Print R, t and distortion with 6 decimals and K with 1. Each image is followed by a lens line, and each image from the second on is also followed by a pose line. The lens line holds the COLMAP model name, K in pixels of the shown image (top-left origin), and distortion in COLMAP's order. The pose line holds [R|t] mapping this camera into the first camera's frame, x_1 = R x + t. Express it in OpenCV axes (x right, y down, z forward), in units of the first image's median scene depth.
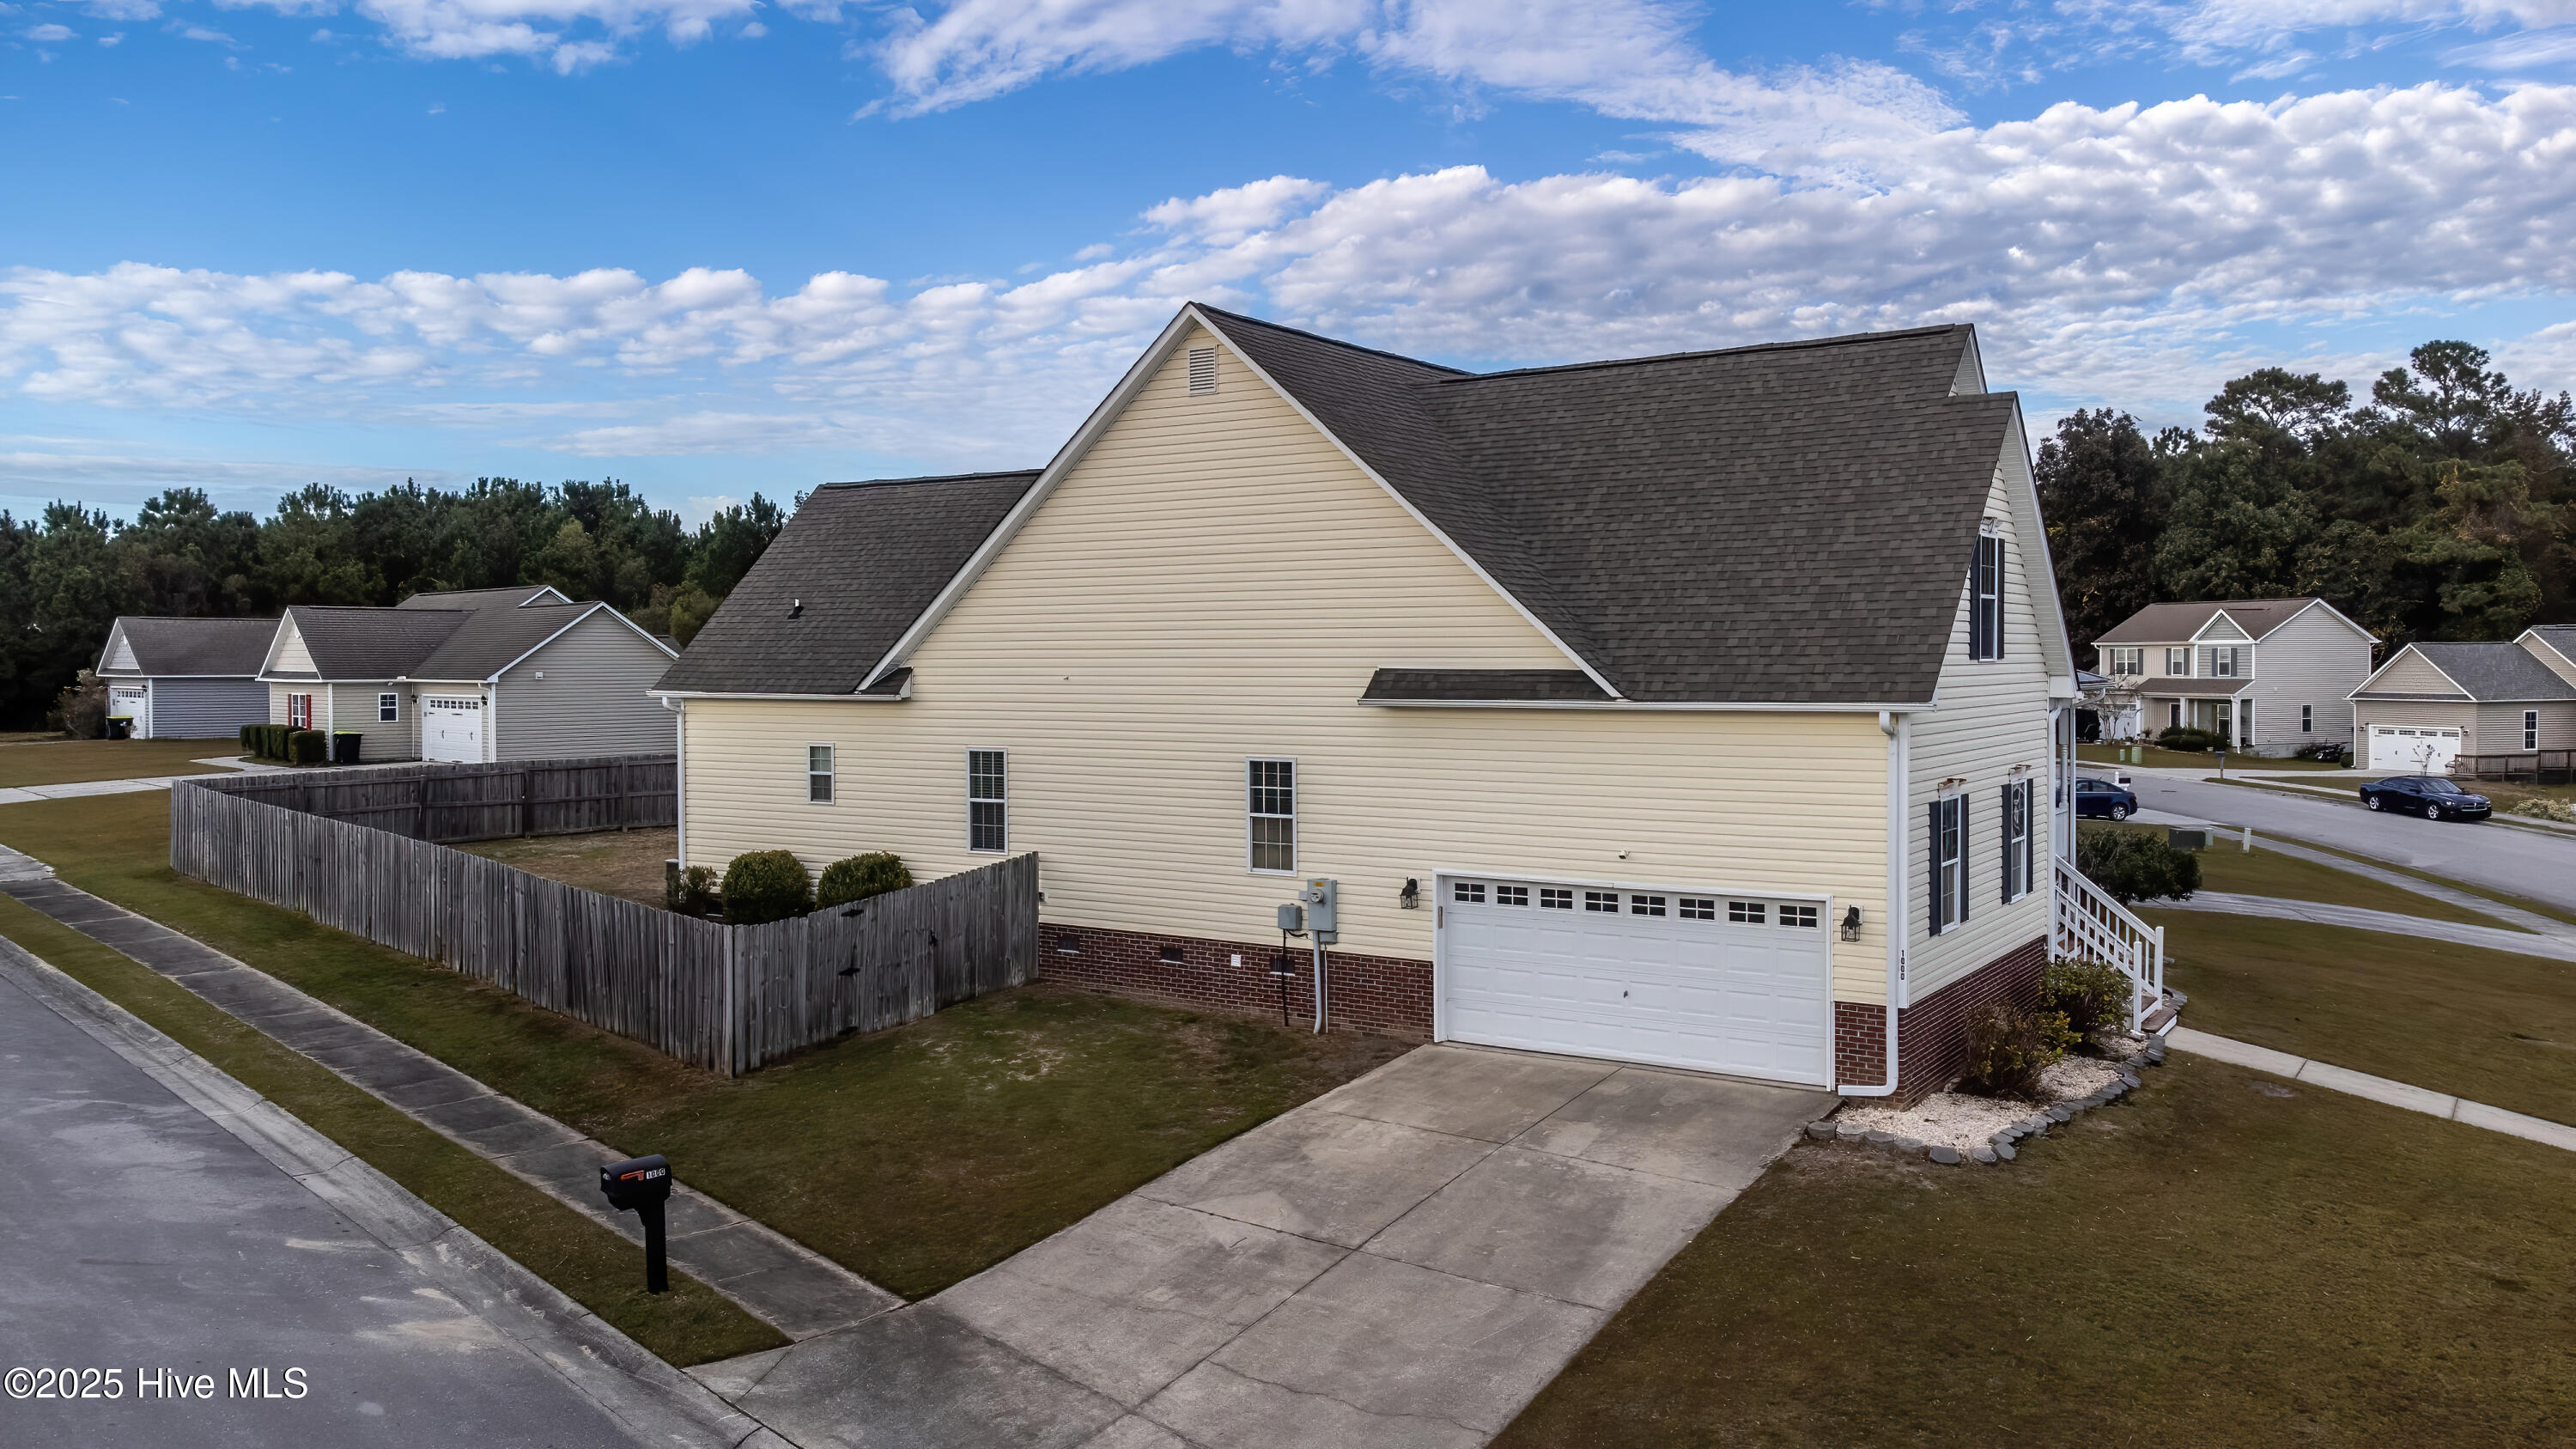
lens RADIAL K [[1919.3, 0, 1261.2], [0, 1919.3, 753.2], [0, 0, 1]] dist [0.032318, 0.021981]
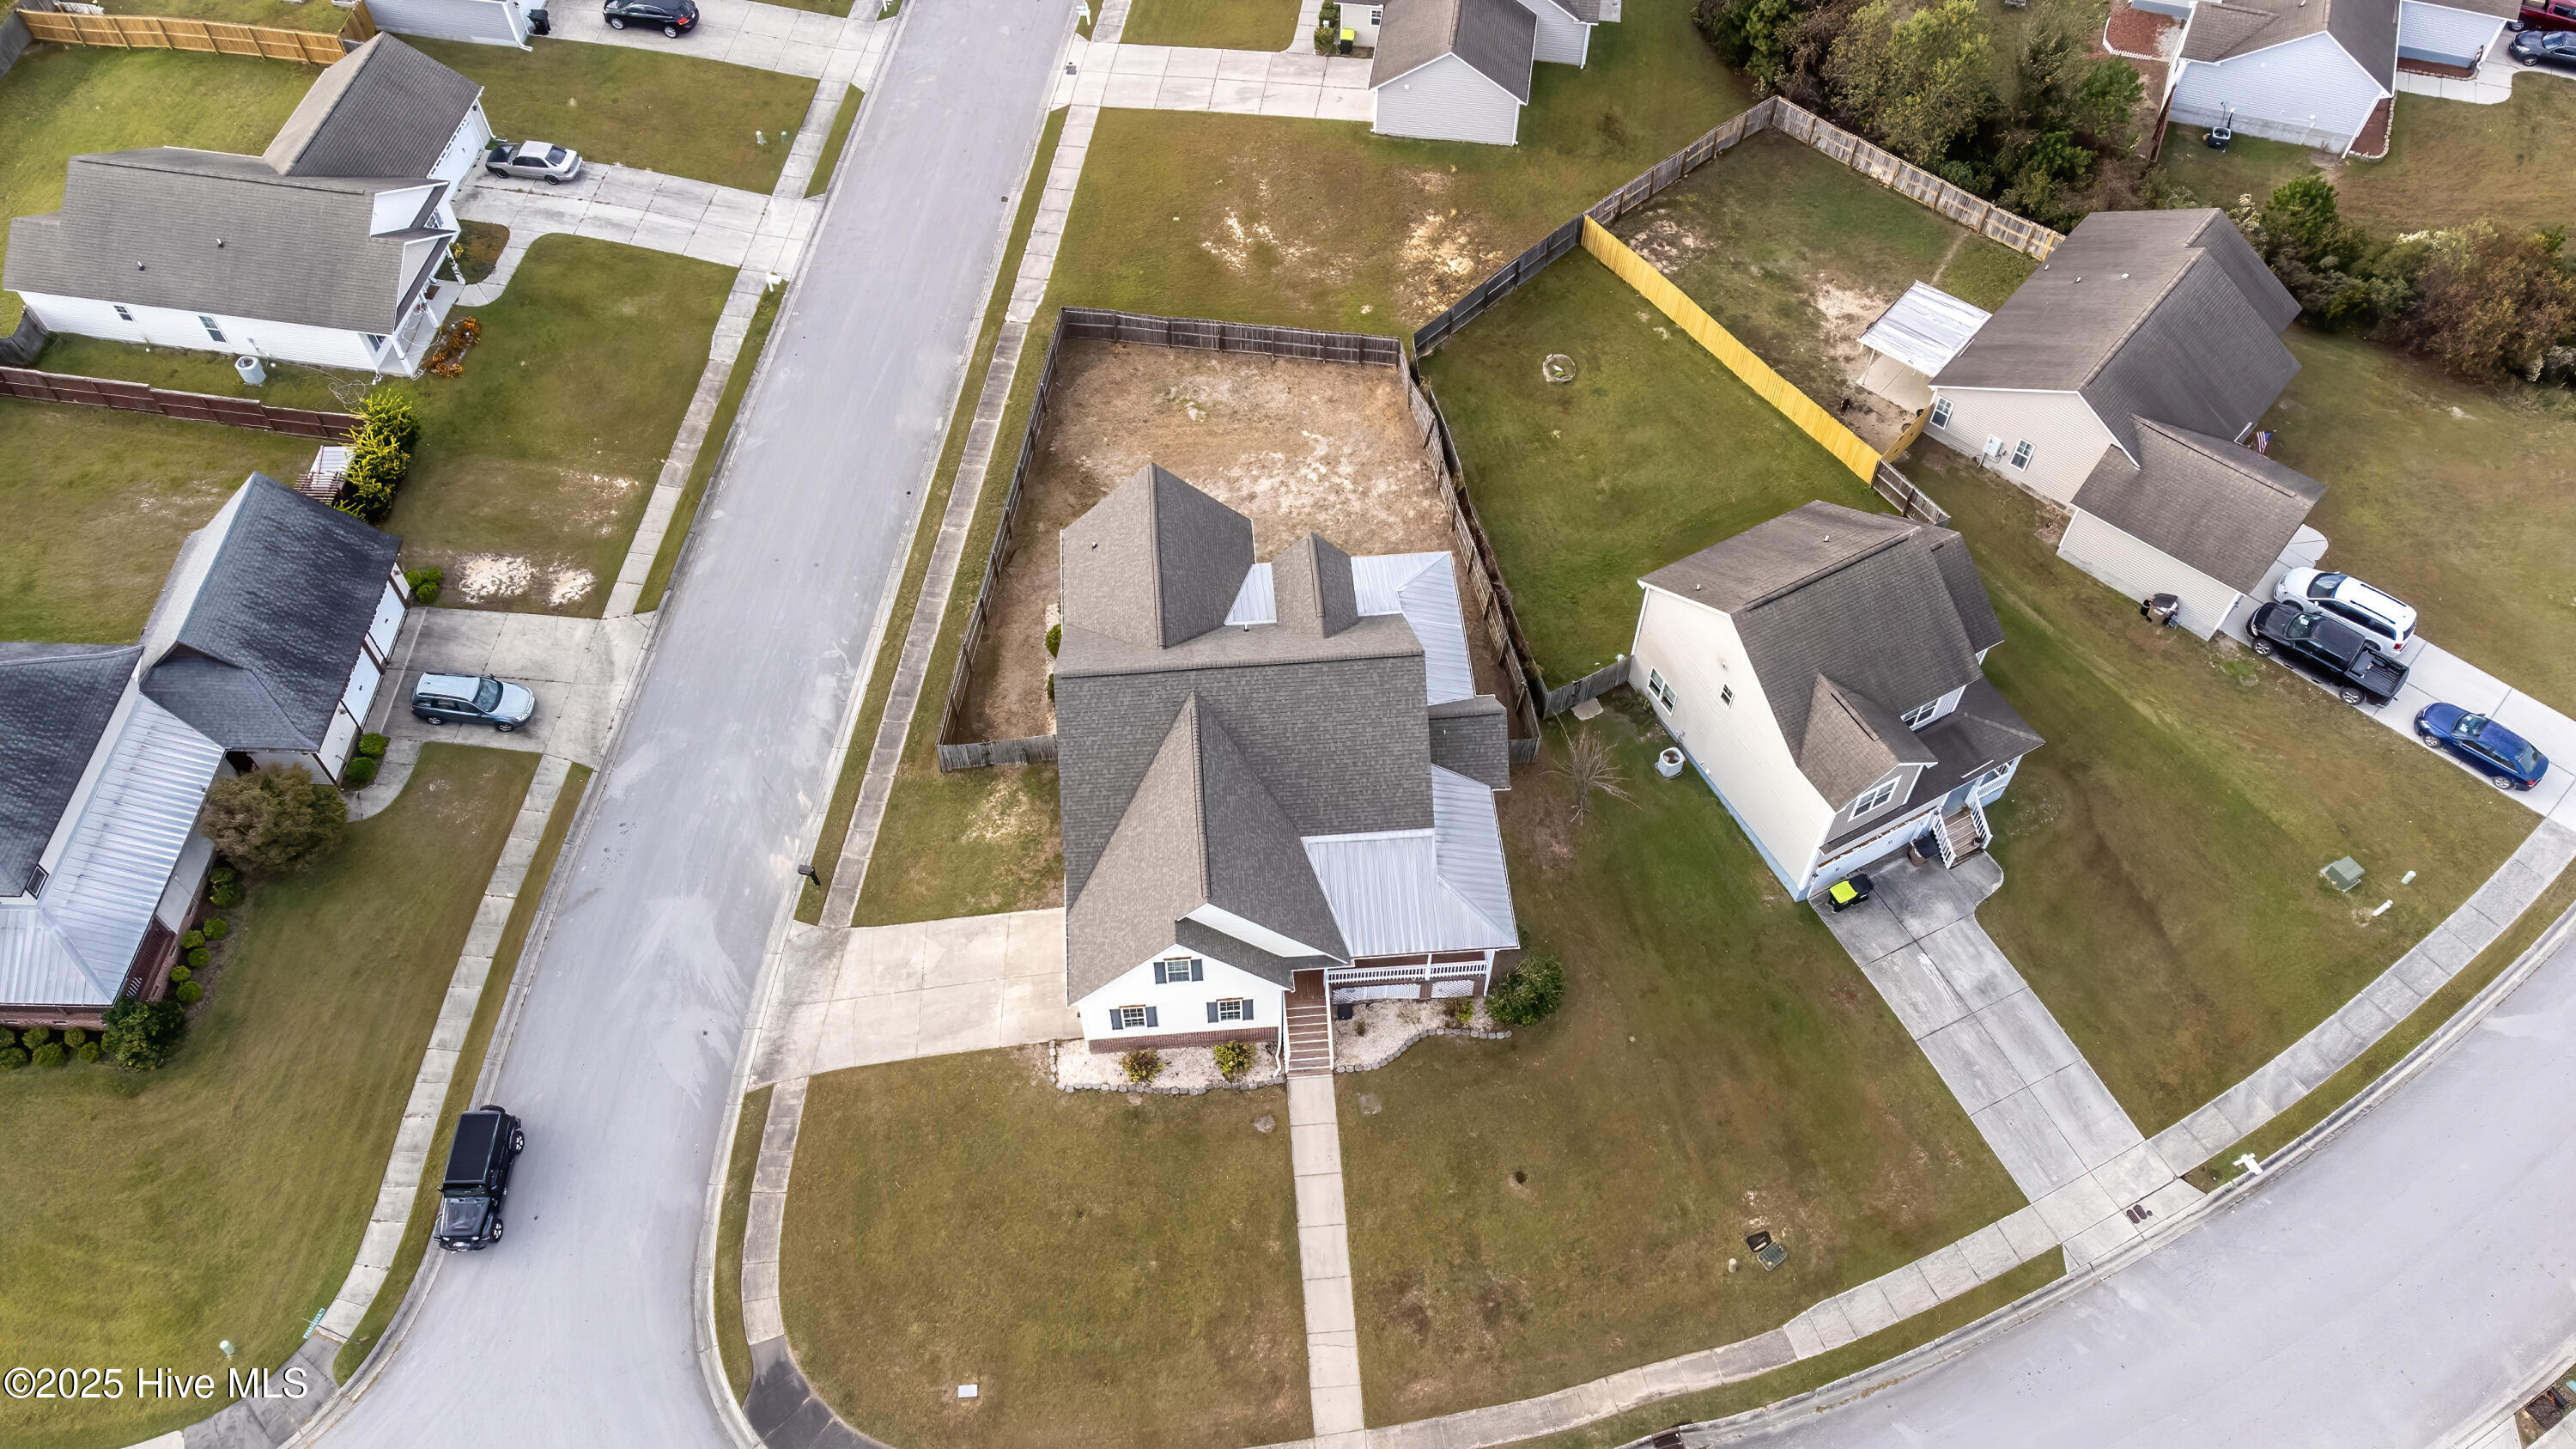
lens RADIAL K [[1919.3, 0, 1276.7], [0, 1919.3, 684.8], [0, 0, 1]] dist [0.032318, 0.021981]
pose [[0.622923, 0.629576, -0.464330, 1.409215], [-0.037592, 0.616962, 0.786095, -2.361004], [0.781380, -0.472221, 0.407986, 0.194937]]
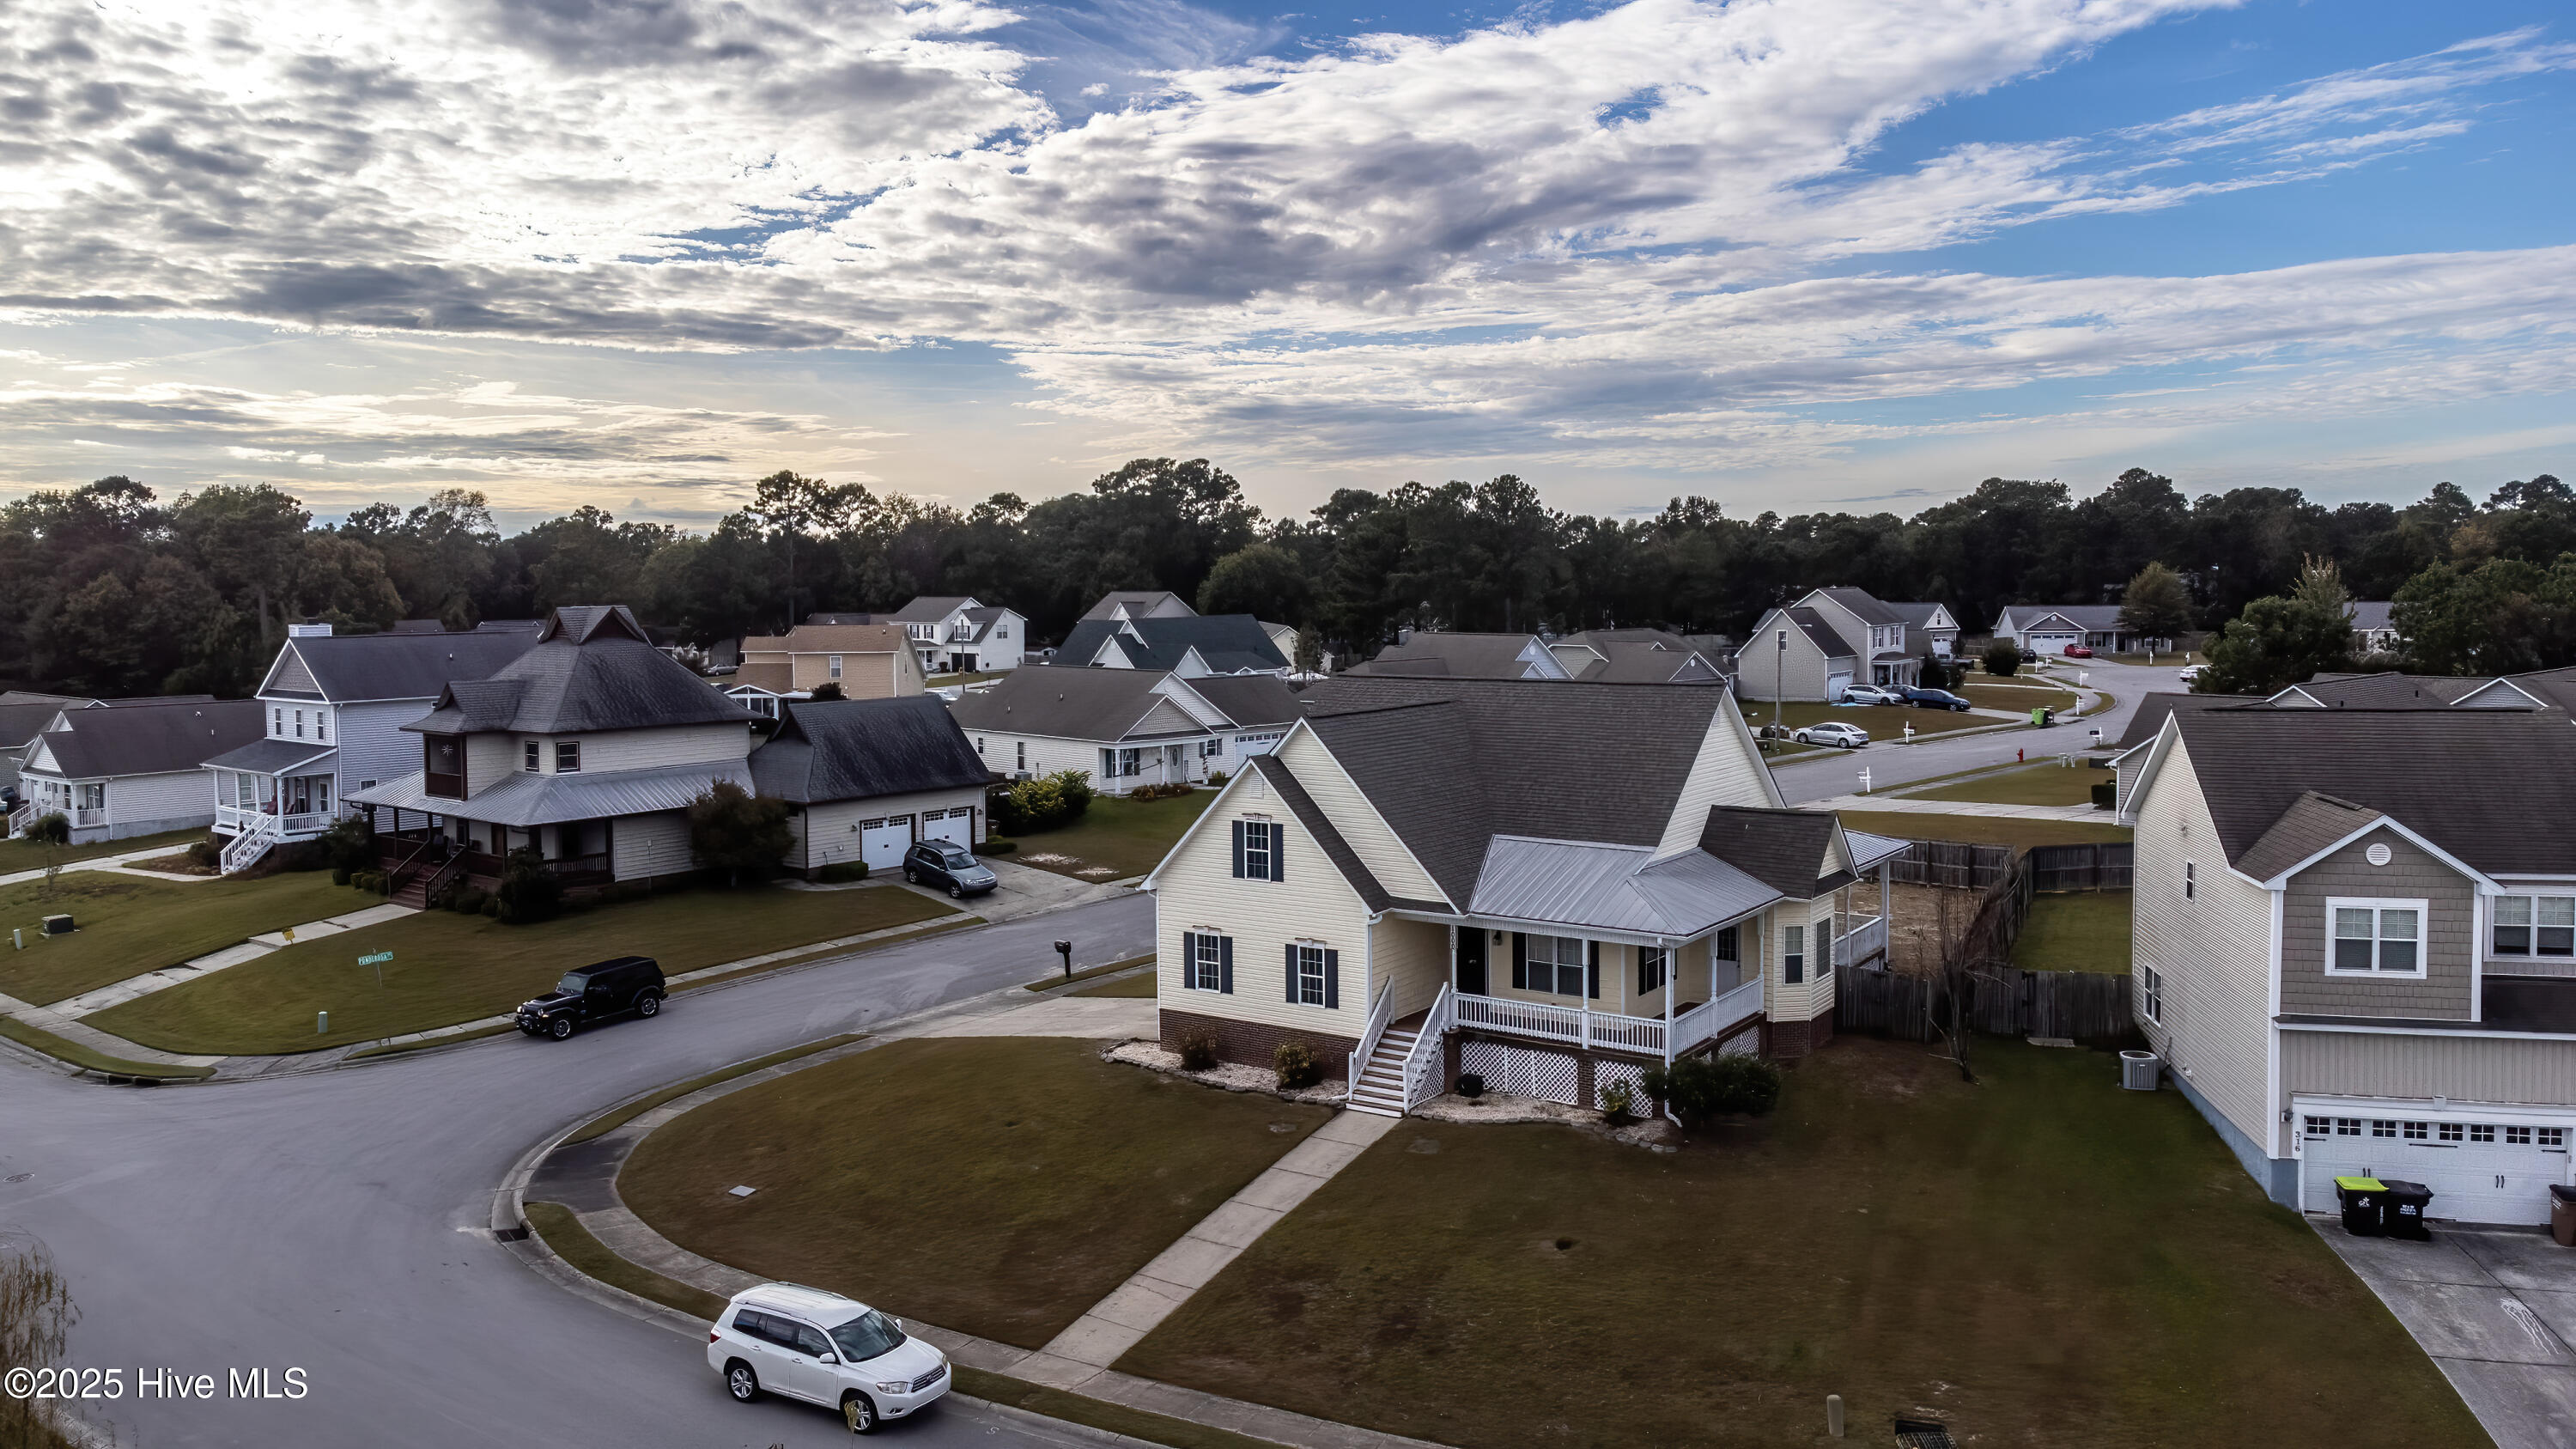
lens RADIAL K [[1919.3, 0, 1282.9], [0, 1919.3, 695.8], [0, 0, 1]] dist [0.032318, 0.021981]
pose [[0.001848, 0.068459, -0.997652, 2.401778], [-0.040906, 0.996824, 0.068327, -0.385178], [0.999161, 0.040683, 0.004643, 0.976508]]
